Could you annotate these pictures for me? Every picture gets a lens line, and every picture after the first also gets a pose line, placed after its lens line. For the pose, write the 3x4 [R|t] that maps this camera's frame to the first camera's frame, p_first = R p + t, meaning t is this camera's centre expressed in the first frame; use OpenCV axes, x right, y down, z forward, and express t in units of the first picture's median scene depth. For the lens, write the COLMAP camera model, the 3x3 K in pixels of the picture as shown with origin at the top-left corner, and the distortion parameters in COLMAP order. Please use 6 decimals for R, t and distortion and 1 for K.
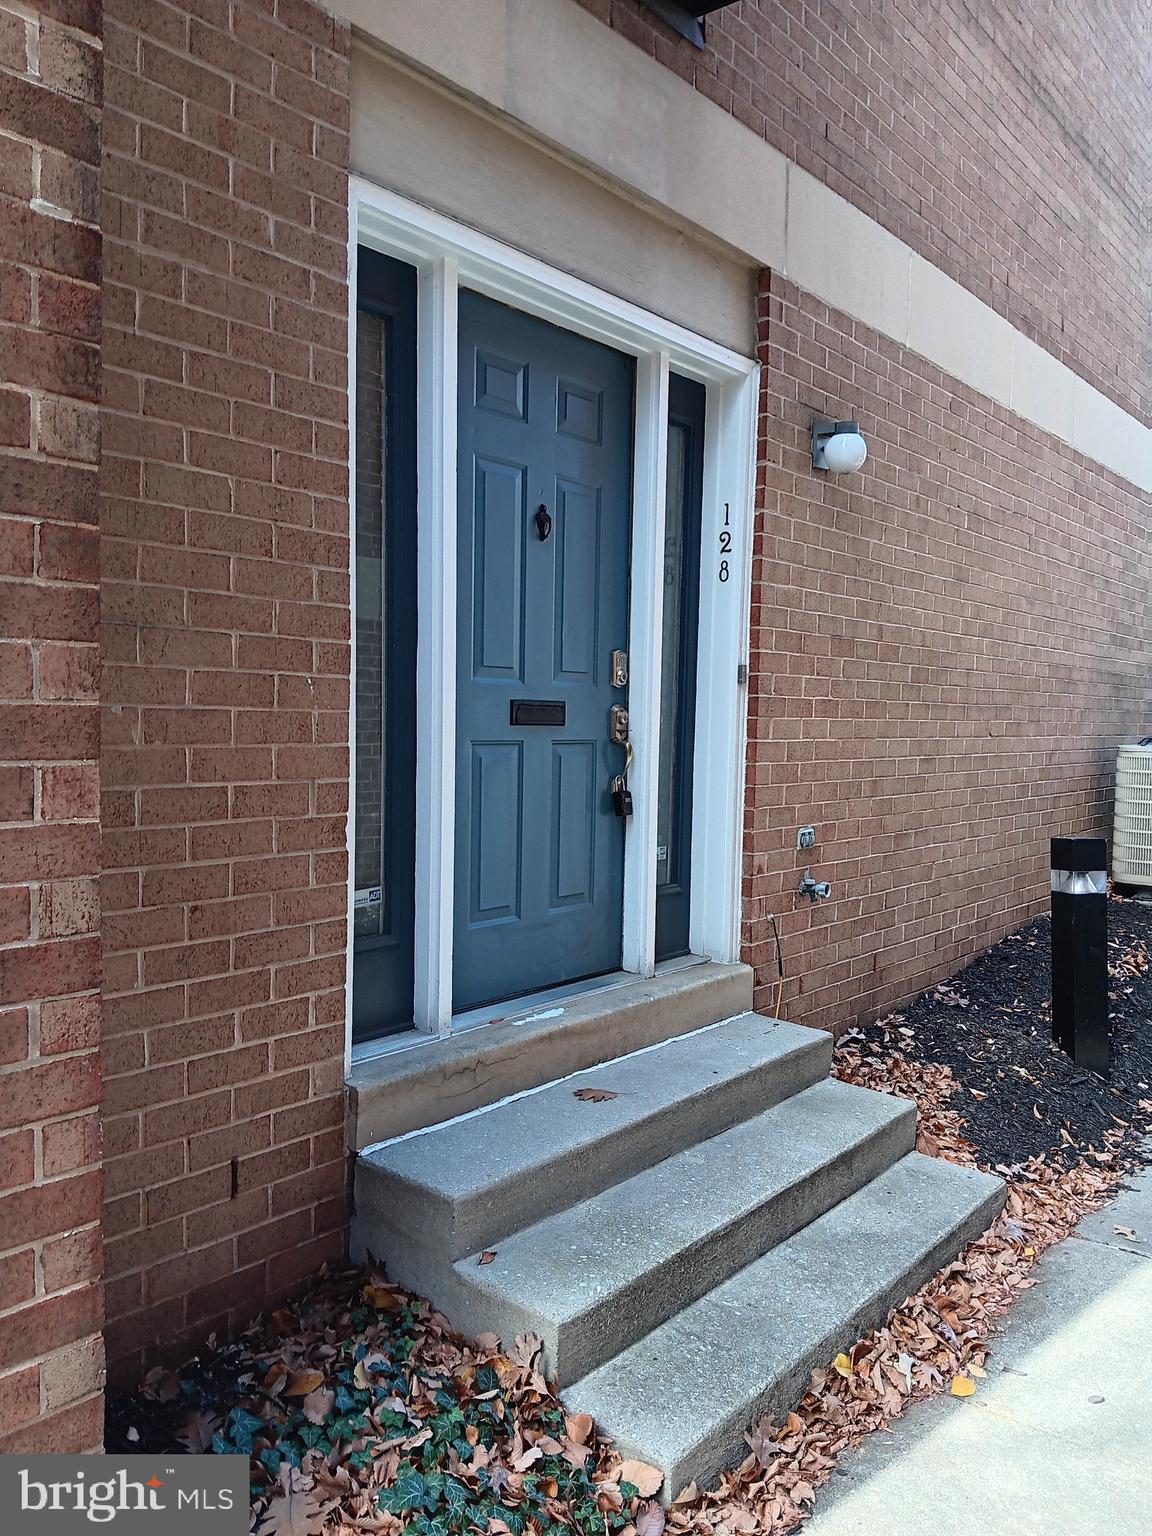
lens RADIAL K [[1178.3, 0, 576.0], [0, 1178.3, 768.0], [0, 0, 1]] dist [0.009943, -0.065268]
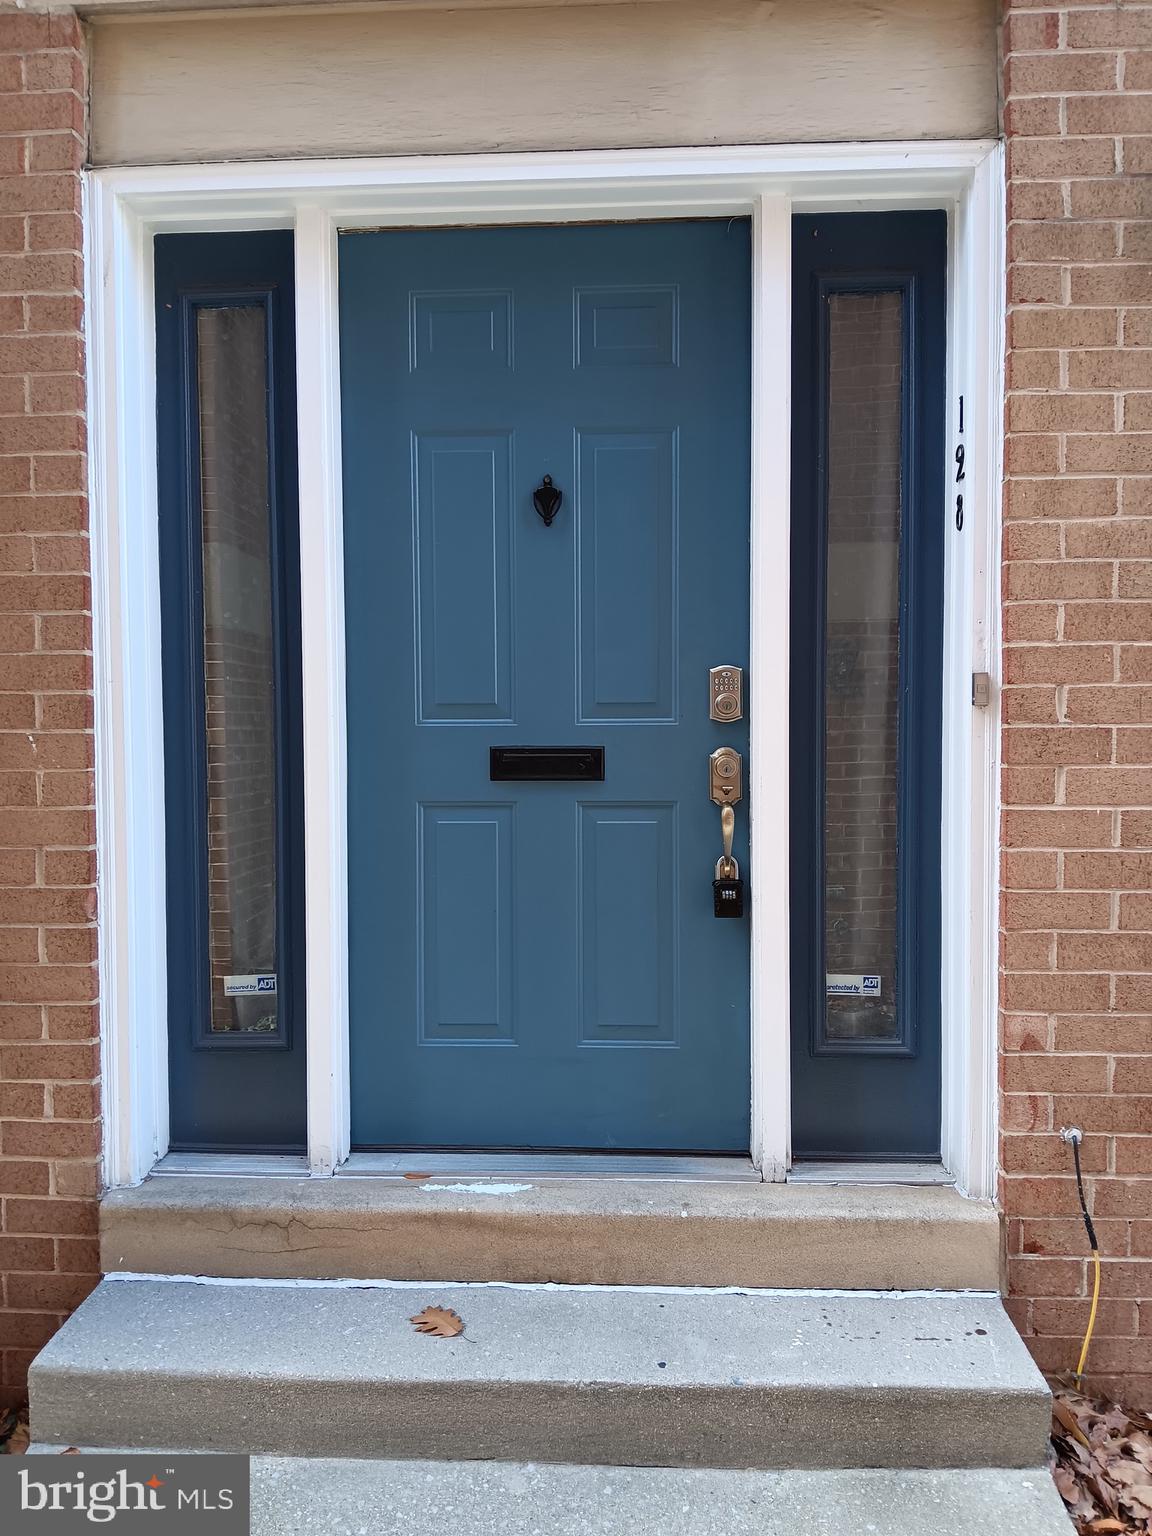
lens RADIAL K [[1170.0, 0, 576.0], [0, 1170.0, 768.0], [0, 0, 1]] dist [-0.065406, 0.037987]
pose [[0.592315, 0.000788, -0.805706, 0.594735], [-0.020645, 0.999686, -0.014200, -0.037372], [0.805442, 0.025045, 0.592145, 0.645559]]
